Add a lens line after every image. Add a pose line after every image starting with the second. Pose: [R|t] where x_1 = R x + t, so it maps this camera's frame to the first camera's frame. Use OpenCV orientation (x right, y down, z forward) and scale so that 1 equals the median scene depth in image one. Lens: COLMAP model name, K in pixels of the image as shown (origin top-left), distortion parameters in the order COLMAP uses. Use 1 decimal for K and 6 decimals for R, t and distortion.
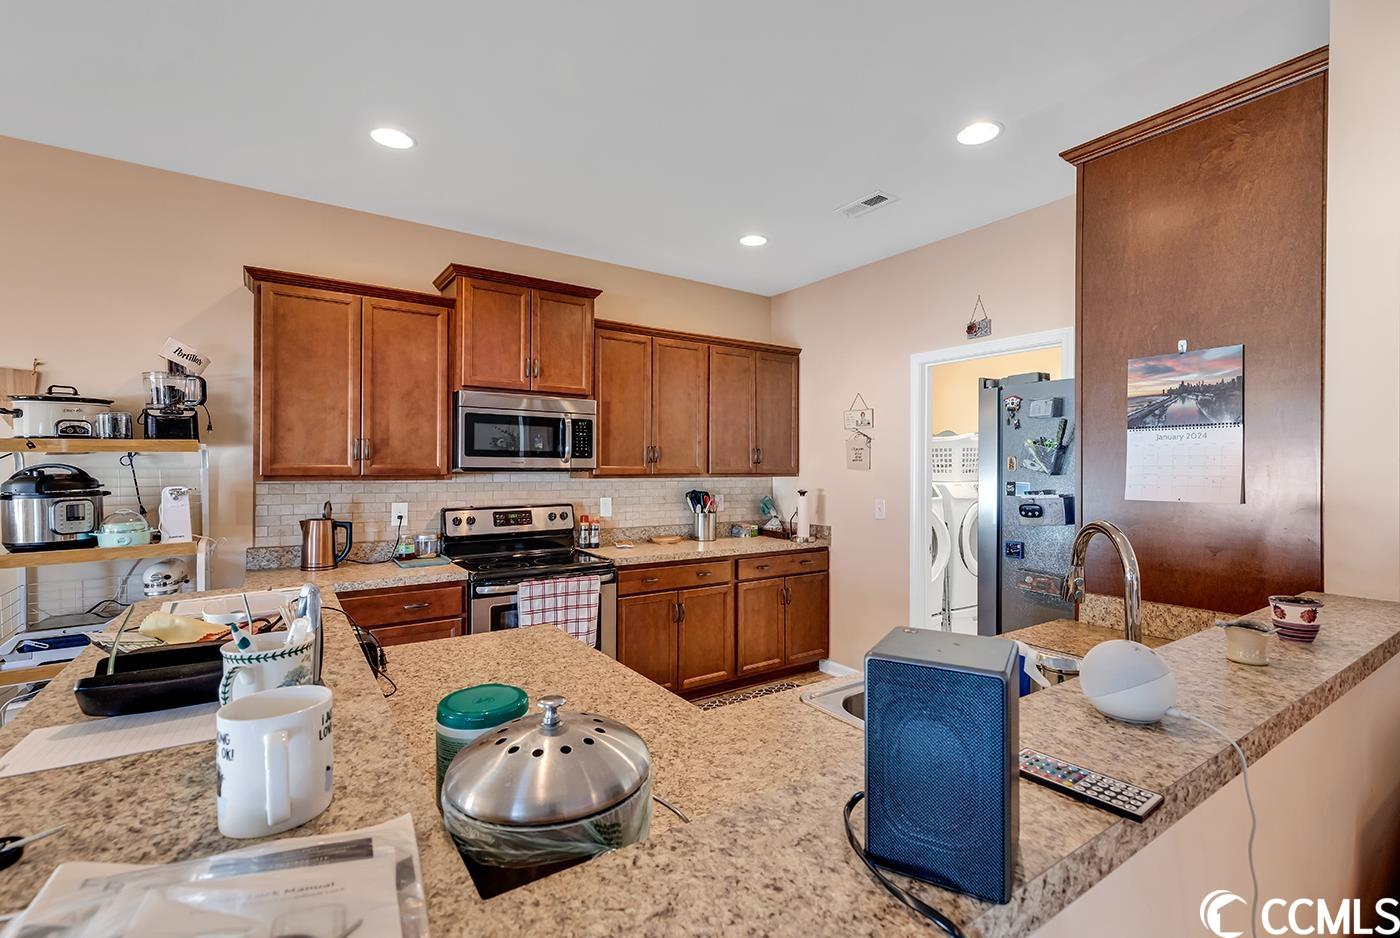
lens RADIAL K [[641.1, 0, 700.7], [0, 641.1, 457.7], [0, 0, 1]] dist [0.000394, -0.000666]
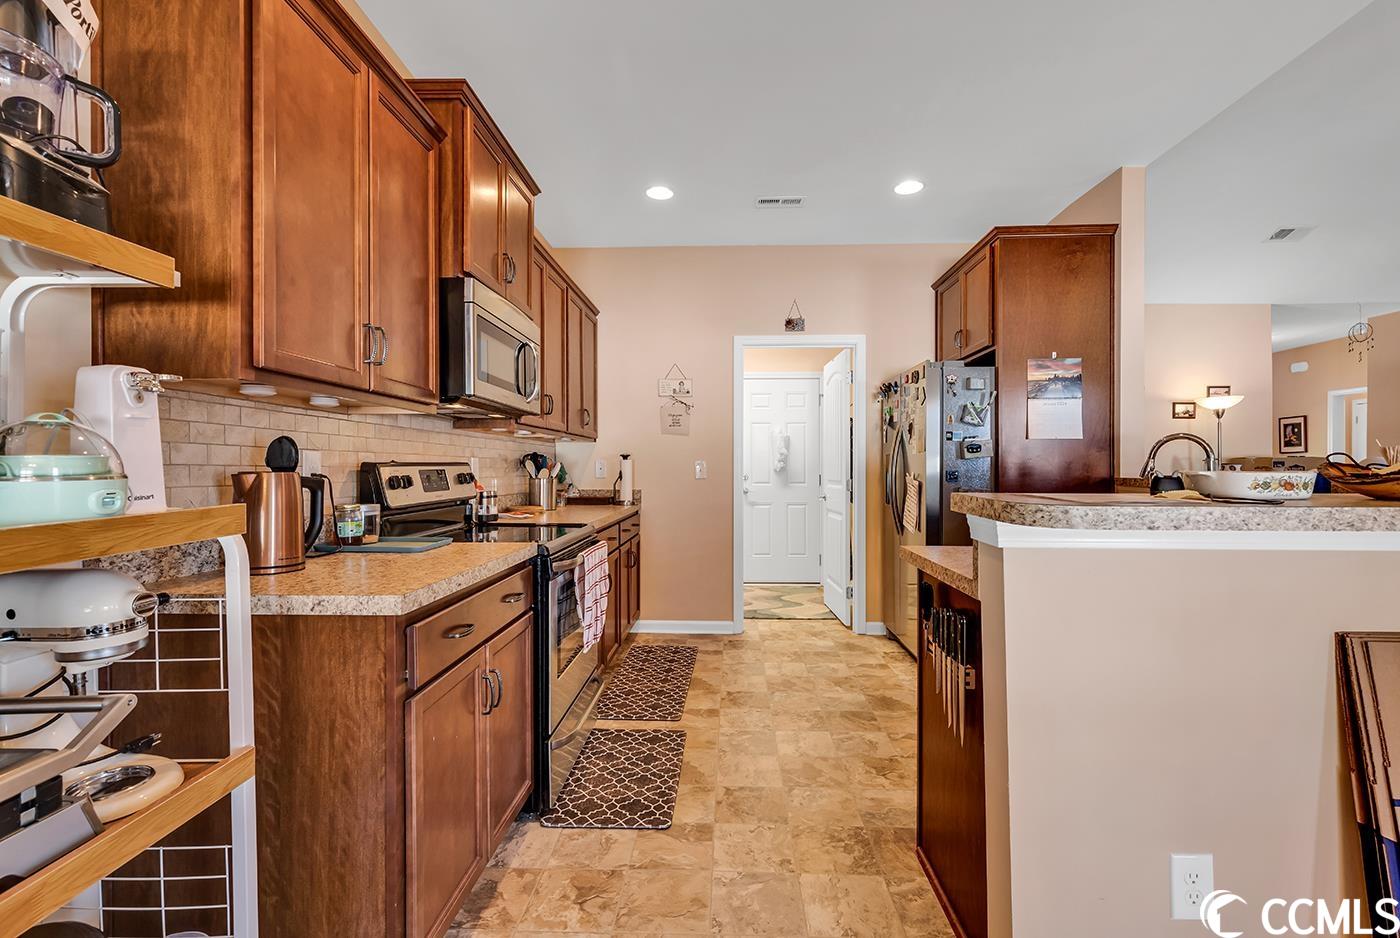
lens RADIAL K [[641.1, 0, 700.7], [0, 641.1, 457.7], [0, 0, 1]] dist [0.000394, -0.000666]
pose [[0.594641, 0.004523, 0.803978, -1.078909], [-0.007238, 0.999974, -0.000272, 0.104593], [-0.803959, -0.005658, 0.594658, 0.571376]]
